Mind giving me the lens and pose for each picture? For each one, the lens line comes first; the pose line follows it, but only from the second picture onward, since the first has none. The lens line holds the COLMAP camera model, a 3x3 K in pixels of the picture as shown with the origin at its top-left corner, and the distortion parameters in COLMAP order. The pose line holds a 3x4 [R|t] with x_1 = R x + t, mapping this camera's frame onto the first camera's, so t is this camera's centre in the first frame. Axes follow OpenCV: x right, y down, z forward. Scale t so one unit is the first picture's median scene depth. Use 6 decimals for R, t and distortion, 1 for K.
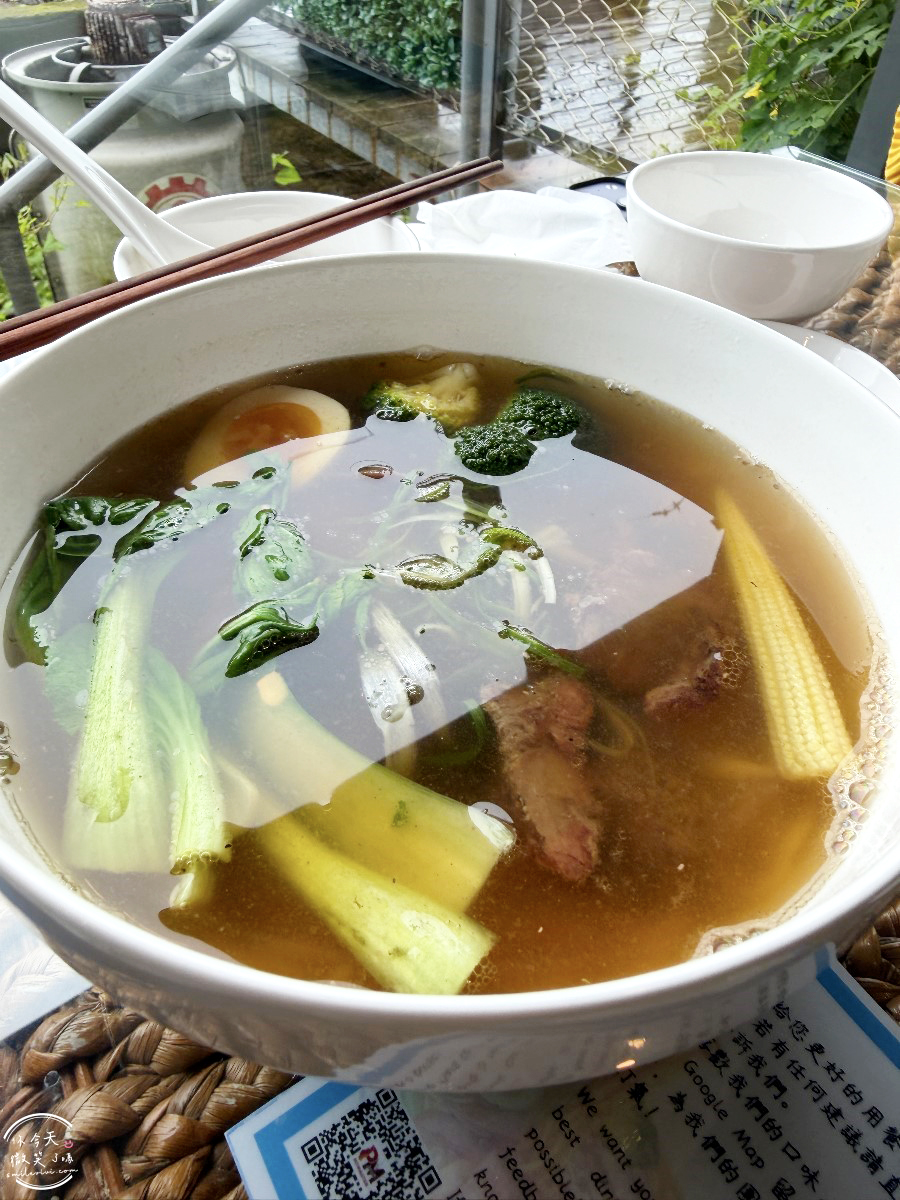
lens RADIAL K [[844.7, 0, 450.0], [0, 844.7, 600.0], [0, 0, 1]] dist [0.000379, -0.111160]
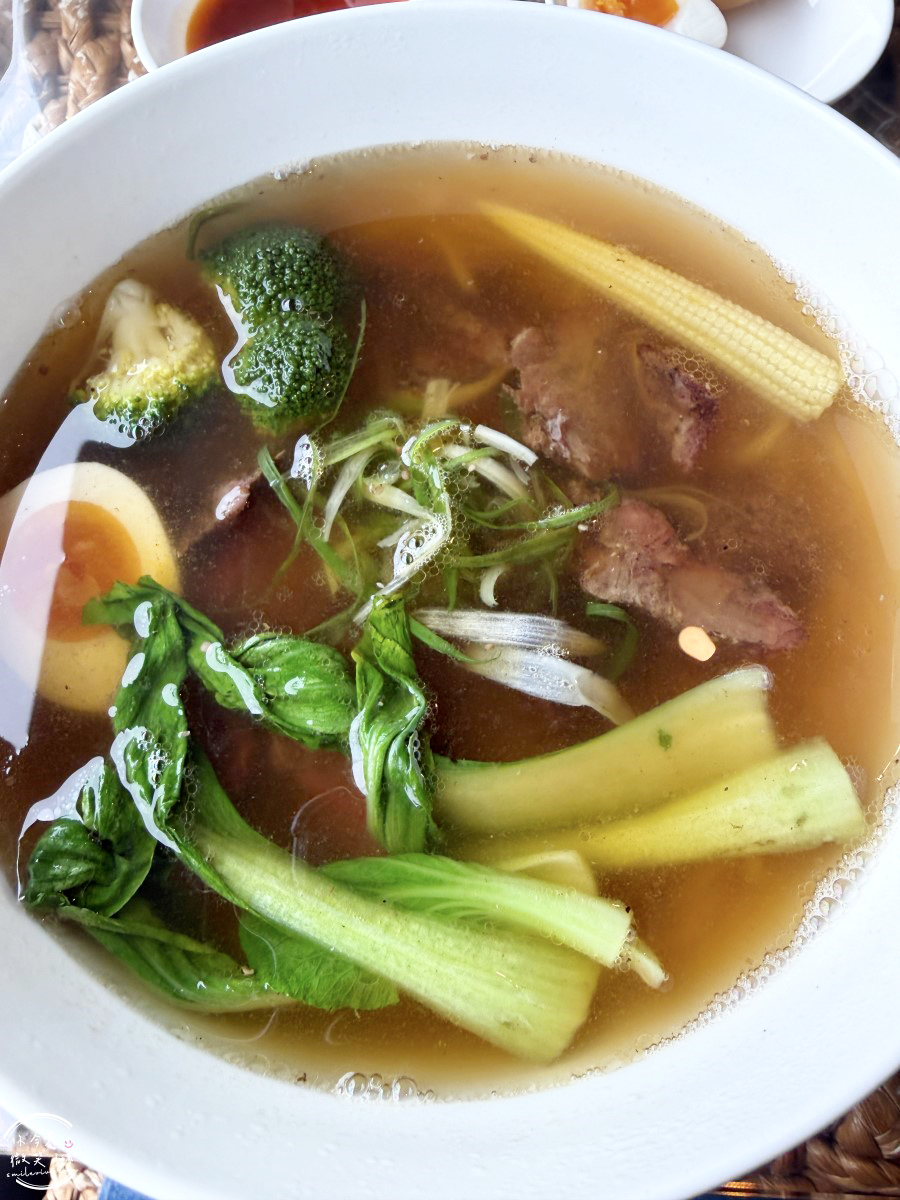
lens RADIAL K [[844.7, 0, 450.0], [0, 844.7, 600.0], [0, 0, 1]] dist [0.000379, -0.111160]
pose [[0.576484, -0.790115, 0.208290, -0.252207], [0.603475, 0.583558, 0.543395, -0.484258], [-0.550894, -0.187560, 0.813226, 0.314654]]
